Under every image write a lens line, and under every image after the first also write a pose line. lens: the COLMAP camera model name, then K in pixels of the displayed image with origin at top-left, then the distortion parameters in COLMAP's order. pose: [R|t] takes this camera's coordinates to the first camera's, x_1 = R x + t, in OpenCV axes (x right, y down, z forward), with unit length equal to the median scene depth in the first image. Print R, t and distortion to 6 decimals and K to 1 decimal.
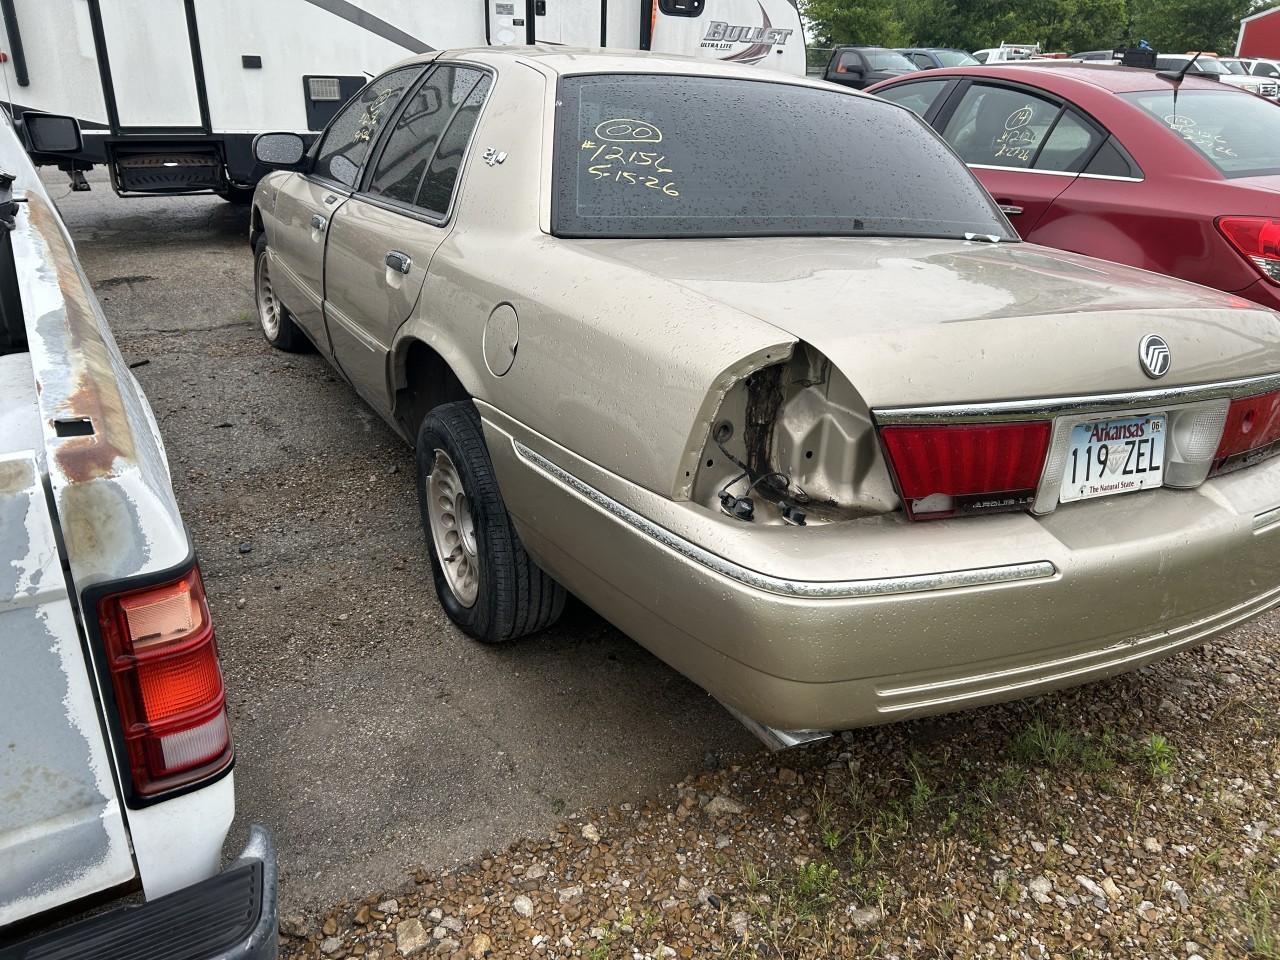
lens RADIAL K [[960.3, 0, 652.7], [0, 960.3, 467.2], [0, 0, 1]] dist [0.050177, -0.061147]
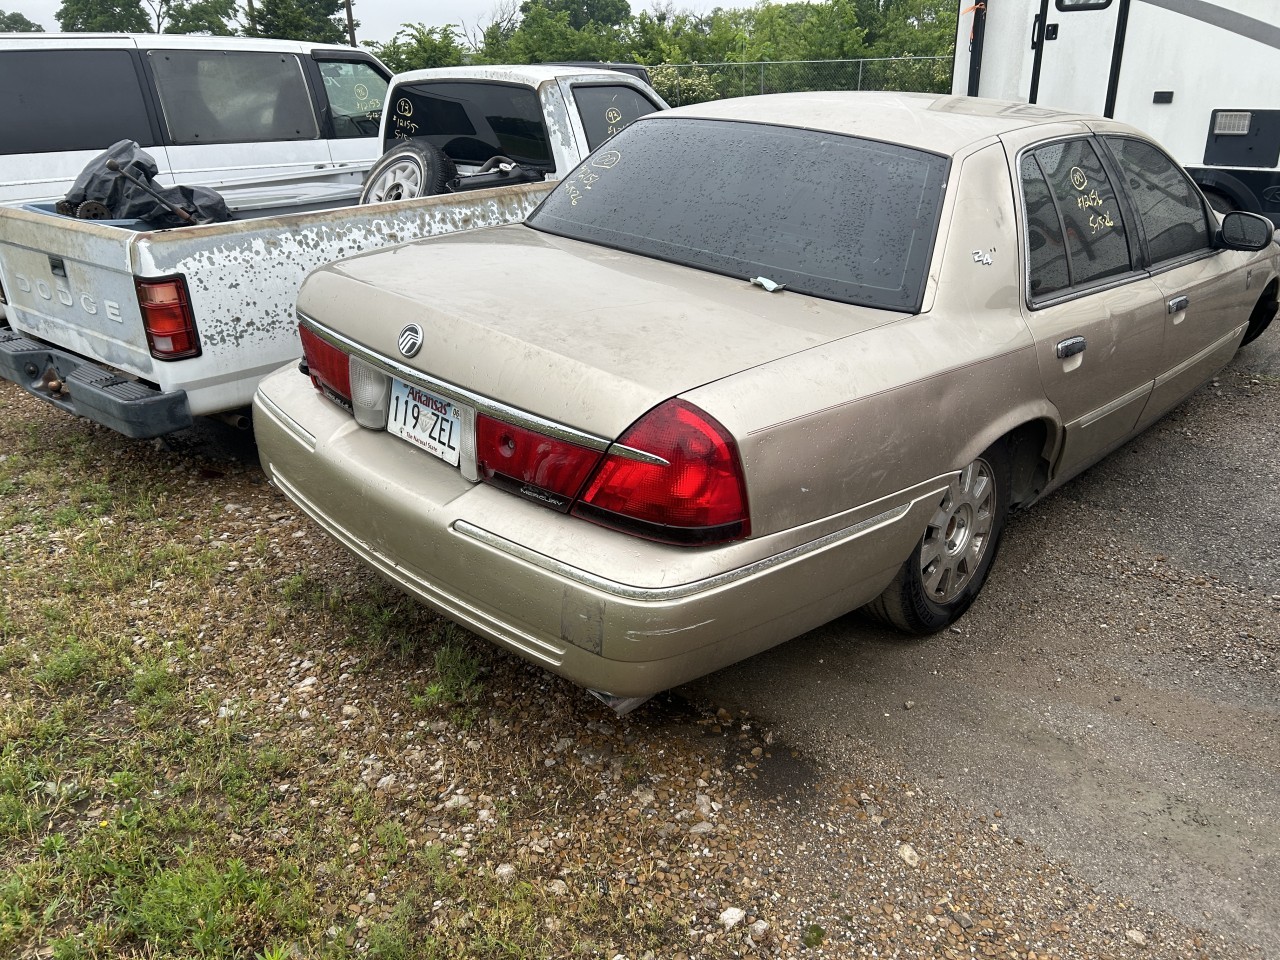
lens RADIAL K [[960.3, 0, 652.7], [0, 960.3, 467.2], [0, 0, 1]] dist [0.050177, -0.061147]
pose [[0.293981, 0.320079, -0.900624, 1.700274], [-0.344598, 0.914386, 0.212486, -0.320776], [0.891531, 0.247887, 0.379111, 0.790420]]
